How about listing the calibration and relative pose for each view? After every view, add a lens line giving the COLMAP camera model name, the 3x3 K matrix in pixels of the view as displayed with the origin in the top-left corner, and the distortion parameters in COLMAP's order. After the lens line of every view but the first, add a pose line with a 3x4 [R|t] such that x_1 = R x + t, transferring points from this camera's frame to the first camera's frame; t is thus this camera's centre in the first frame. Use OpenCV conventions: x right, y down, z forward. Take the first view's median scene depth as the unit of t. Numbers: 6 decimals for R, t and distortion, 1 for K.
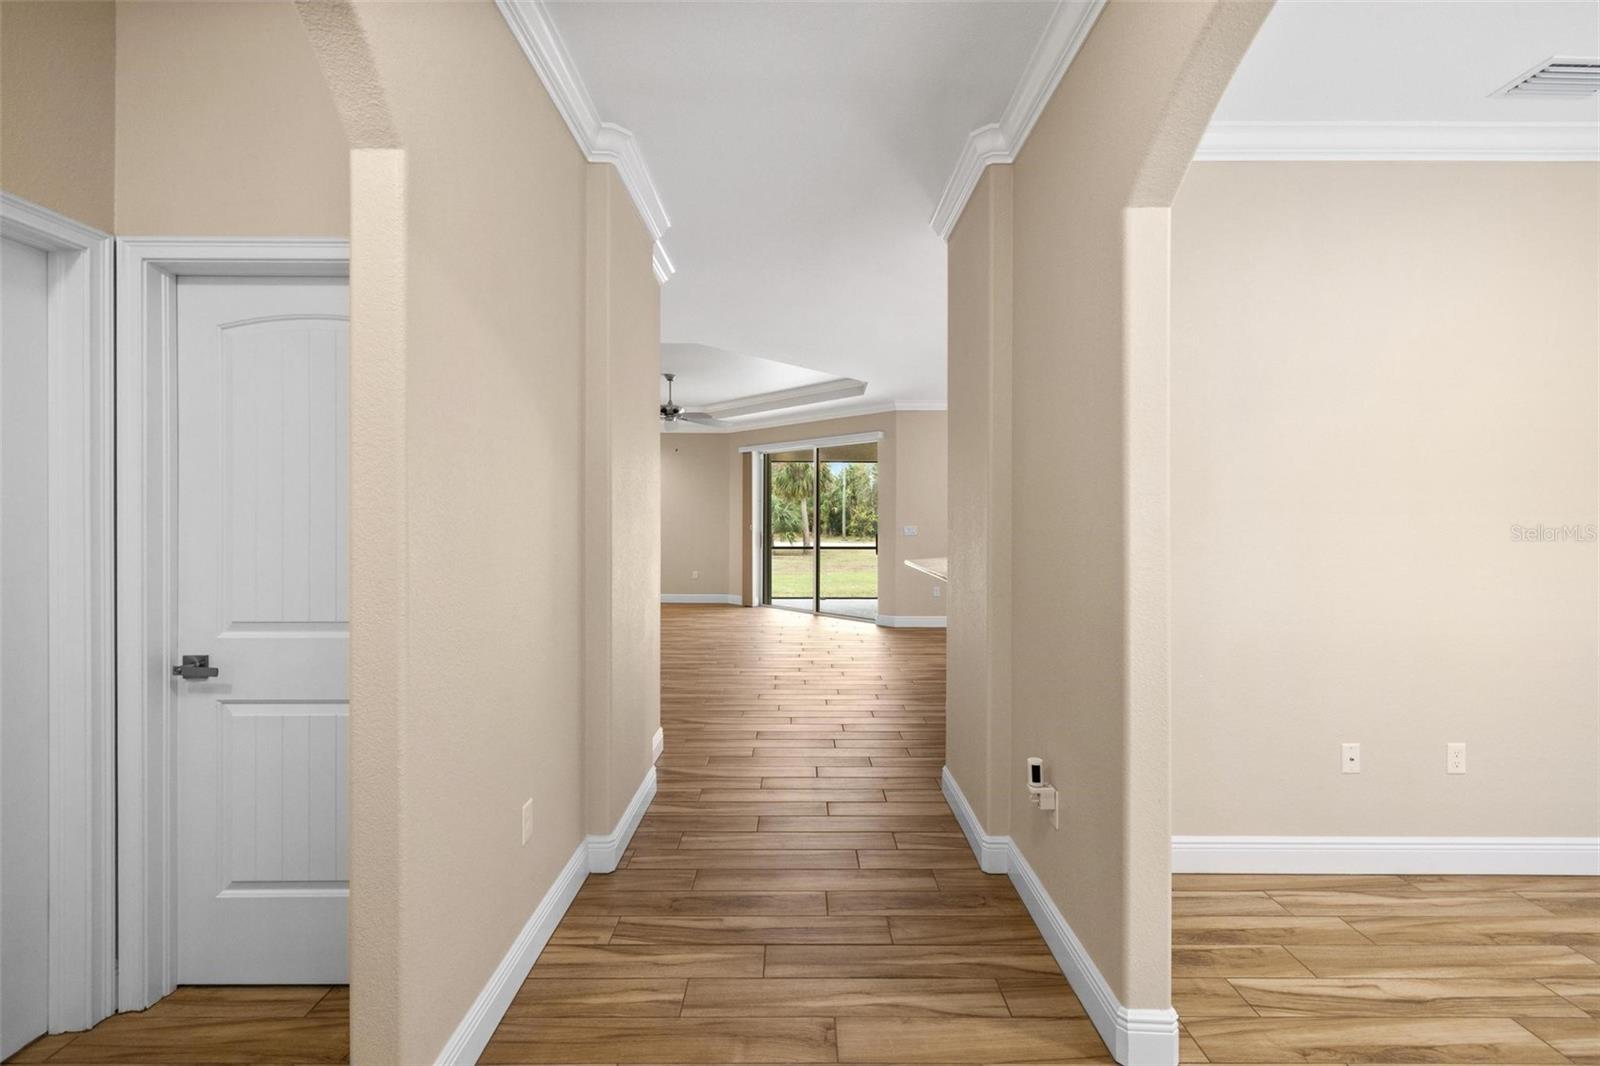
lens RADIAL K [[687.0, 0, 800.7], [0, 687.0, 521.5], [0, 0, 1]] dist [0.000911, 0.000509]
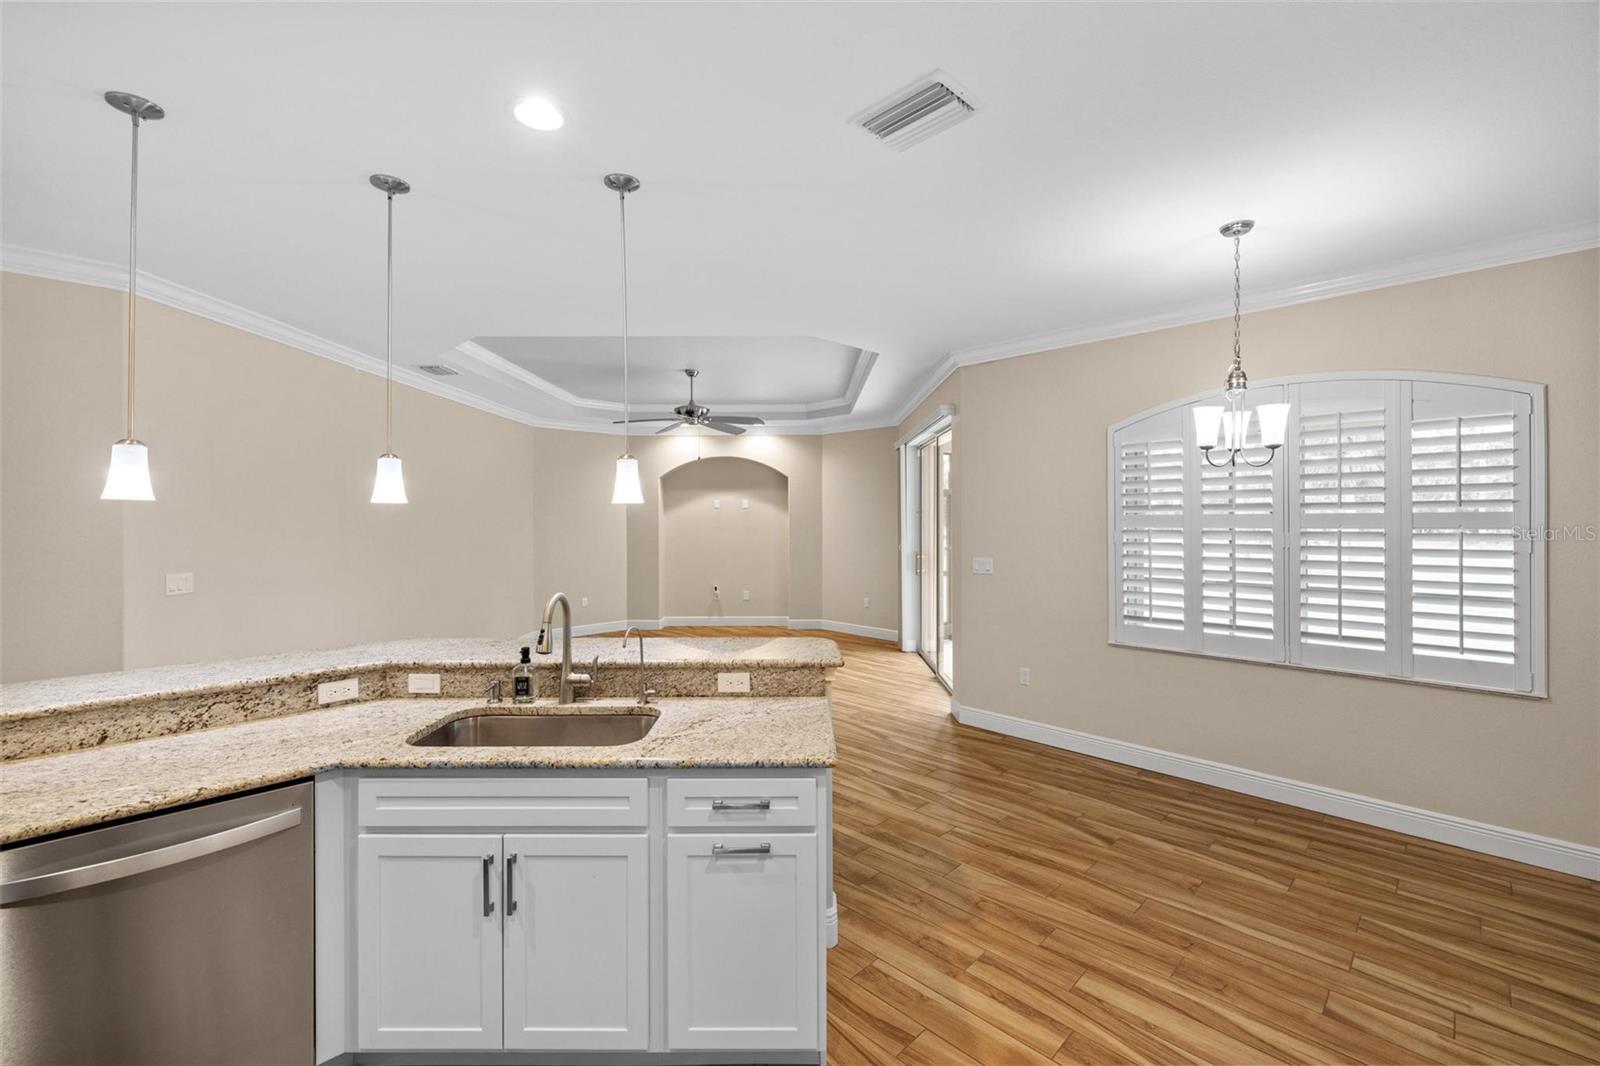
lens RADIAL K [[673.1, 0, 798.5], [0, 673.1, 524.4], [0, 0, 1]] dist [0.002341, 0.000450]
pose [[0.700093, 0.003632, -0.714042, 0.378342], [0.002875, 0.999965, 0.007905, -0.022621], [0.714046, -0.007587, 0.700058, 0.396138]]
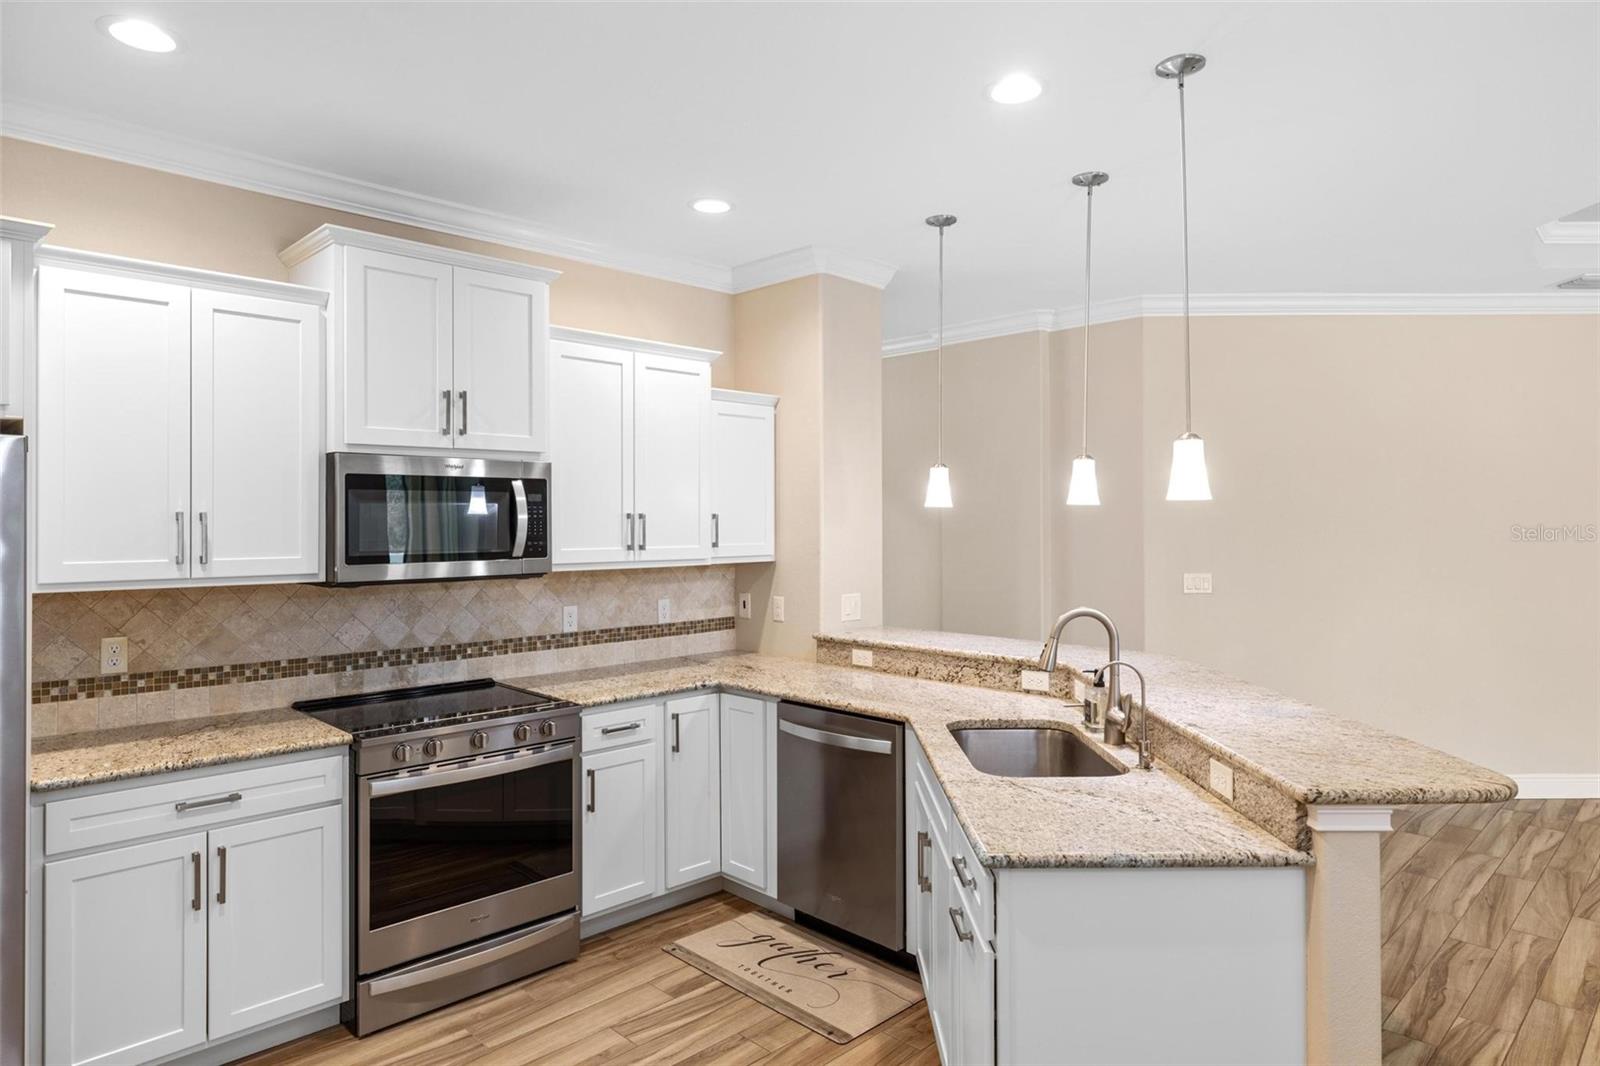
lens RADIAL K [[945.5, 0, 800.6], [0, 945.5, 514.1], [0, 0, 1]] dist [-0.005471, -0.000585]
pose [[-0.713736, -0.005041, -0.700396, 0.408181], [0.001554, 0.999960, -0.008781, -0.022580], [0.700413, -0.007356, -0.713700, 0.624746]]
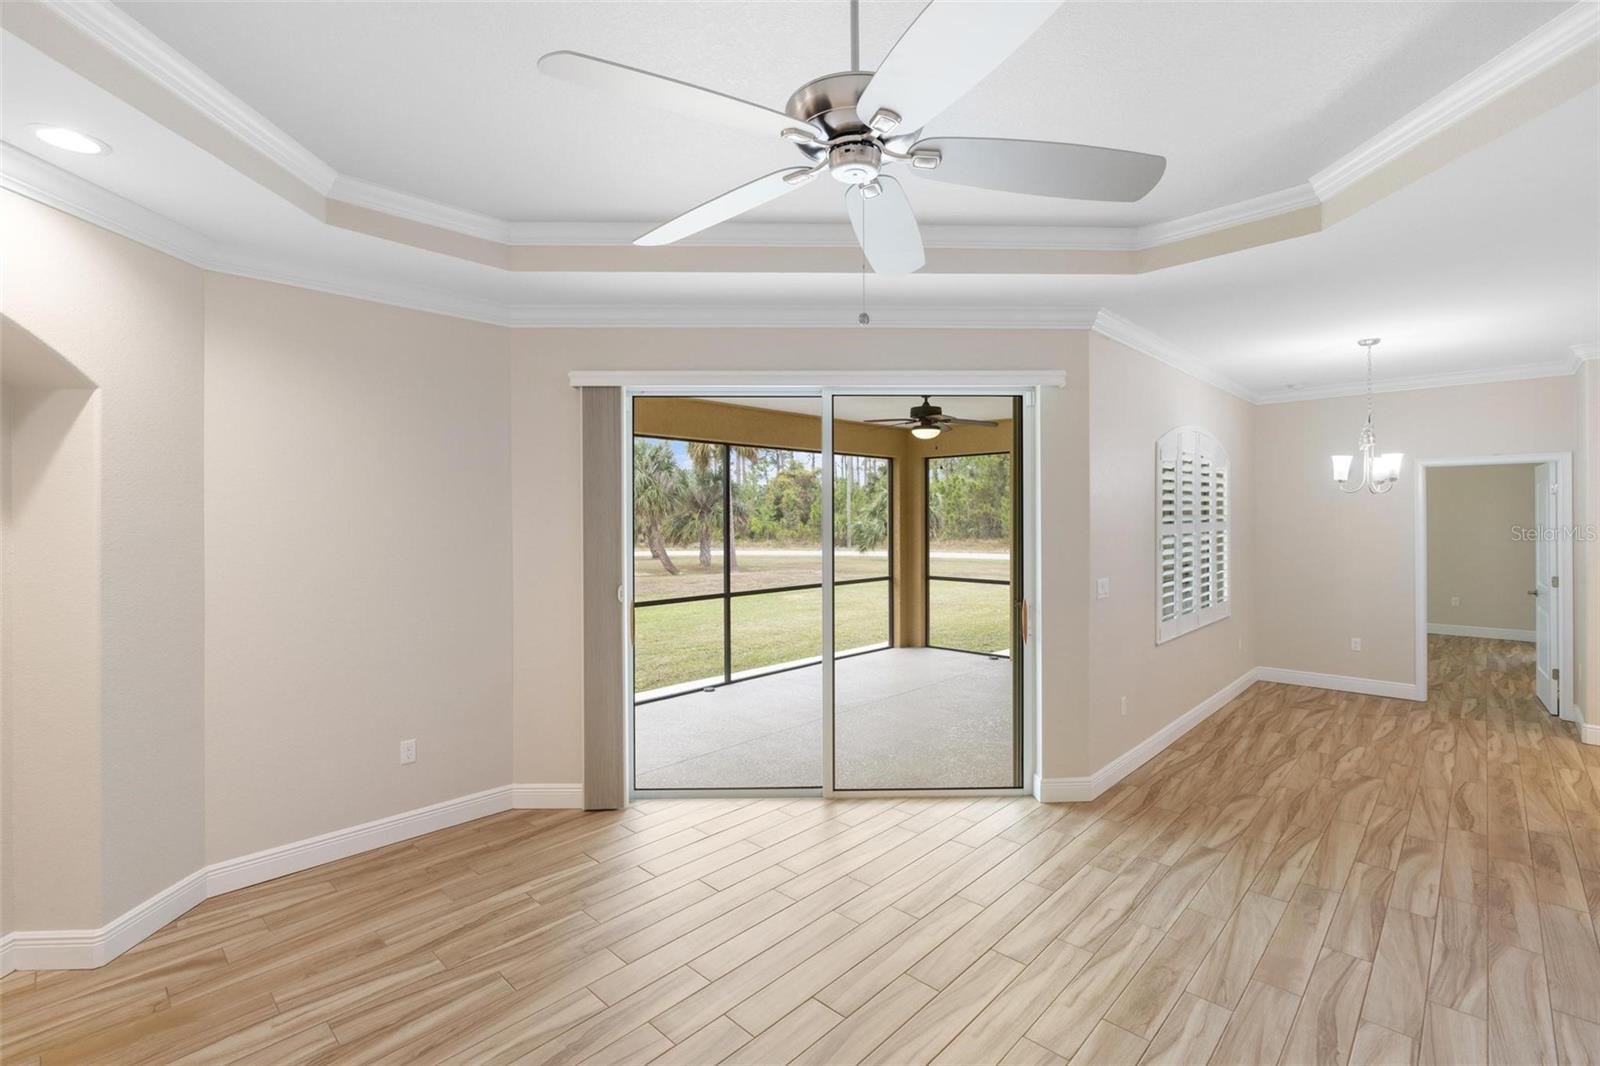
lens RADIAL K [[714.2, 0, 810.2], [0, 714.2, 518.3], [0, 0, 1]] dist [-0.004740, -0.000082]
pose [[0.691070, -0.006686, 0.722757, -0.274637], [0.007755, 0.999968, 0.001835, -0.030724], [-0.722747, 0.004336, 0.691099, 0.661271]]
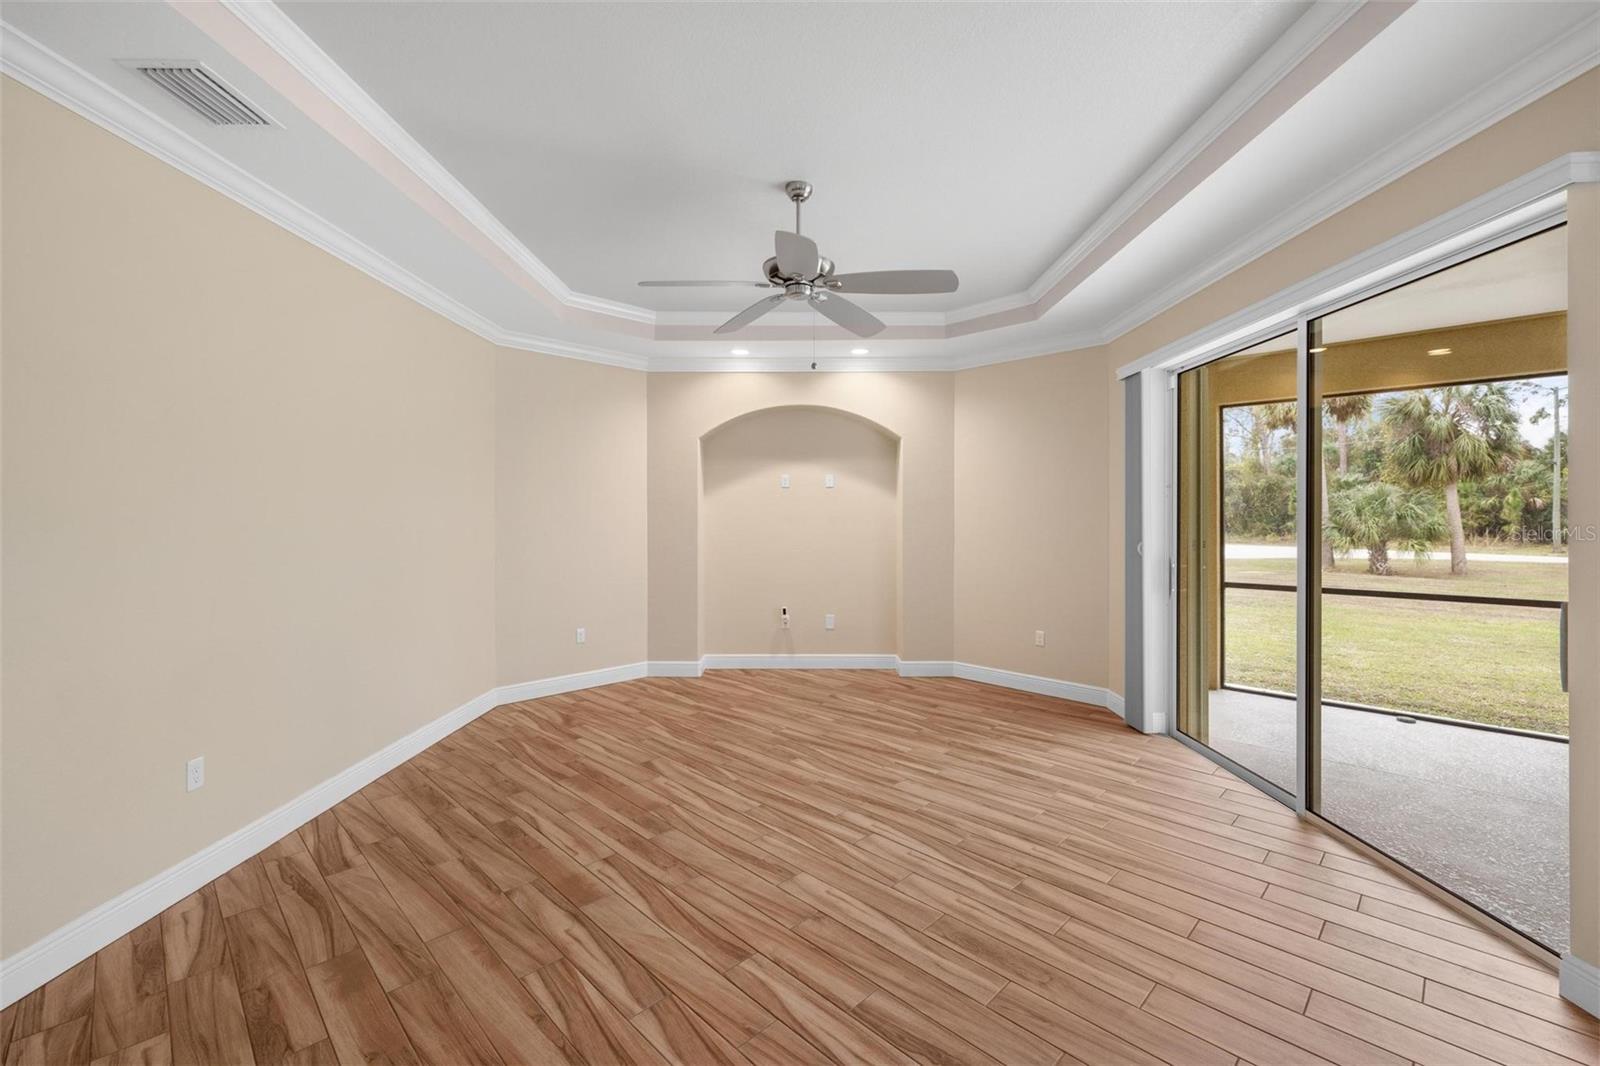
lens RADIAL K [[668.4, 0, 799.5], [0, 668.4, 520.9], [0, 0, 1]] dist [-0.001650, 0.000126]
pose [[0.701378, 0.001482, -0.712788, 0.075022], [0.000072, 0.999998, 0.002149, -0.009144], [0.712789, -0.001558, 0.701376, 0.553323]]
